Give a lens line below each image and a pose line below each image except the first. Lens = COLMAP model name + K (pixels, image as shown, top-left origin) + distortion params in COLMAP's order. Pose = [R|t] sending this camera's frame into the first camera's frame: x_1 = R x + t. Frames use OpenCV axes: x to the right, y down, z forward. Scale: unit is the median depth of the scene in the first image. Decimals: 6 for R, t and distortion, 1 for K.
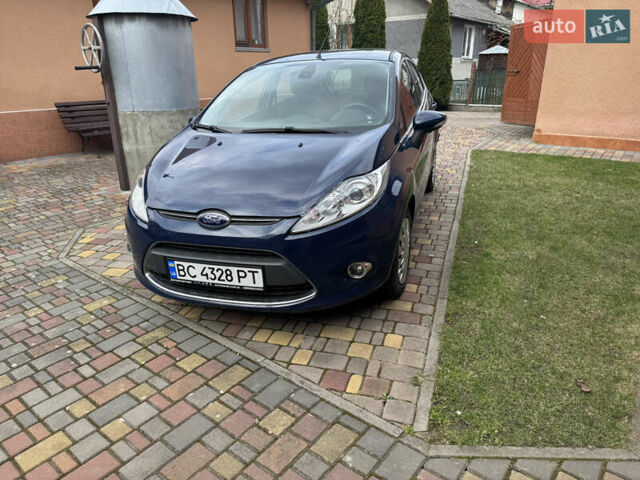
lens RADIAL K [[447.8, 0, 320.0], [0, 447.8, 240.0], [0, 0, 1]] dist [0.058486, -0.072843]
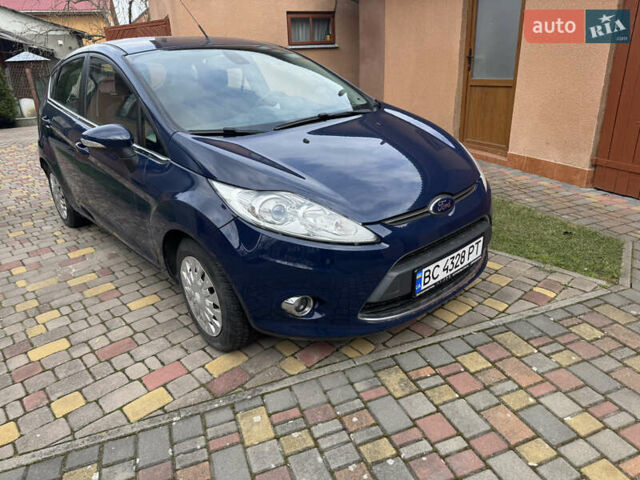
lens RADIAL K [[447.8, 0, 320.0], [0, 447.8, 240.0], [0, 0, 1]] dist [0.058486, -0.072843]
pose [[0.500332, -0.317686, 0.805447, -0.495308], [0.336593, 0.928450, 0.157114, -0.091803], [-0.797730, 0.192498, 0.571464, 0.308826]]
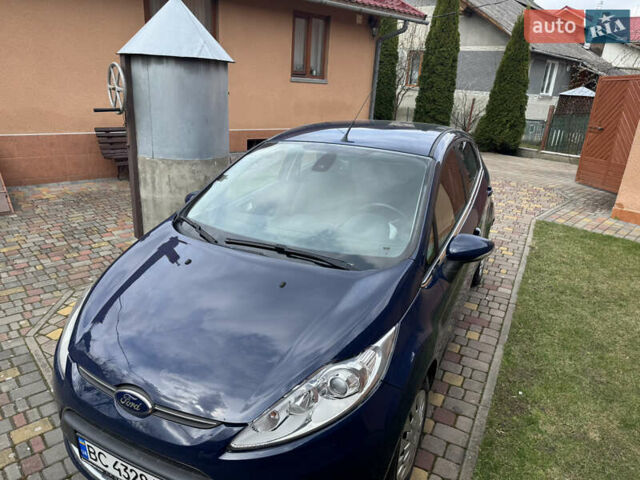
lens RADIAL K [[447.8, 0, 320.0], [0, 447.8, 240.0], [0, 0, 1]] dist [0.058486, -0.072843]
pose [[0.986107, 0.116692, -0.118221, 0.050699], [-0.119461, 0.992700, -0.016592, -0.146407], [0.115422, 0.030484, 0.992849, 0.135073]]
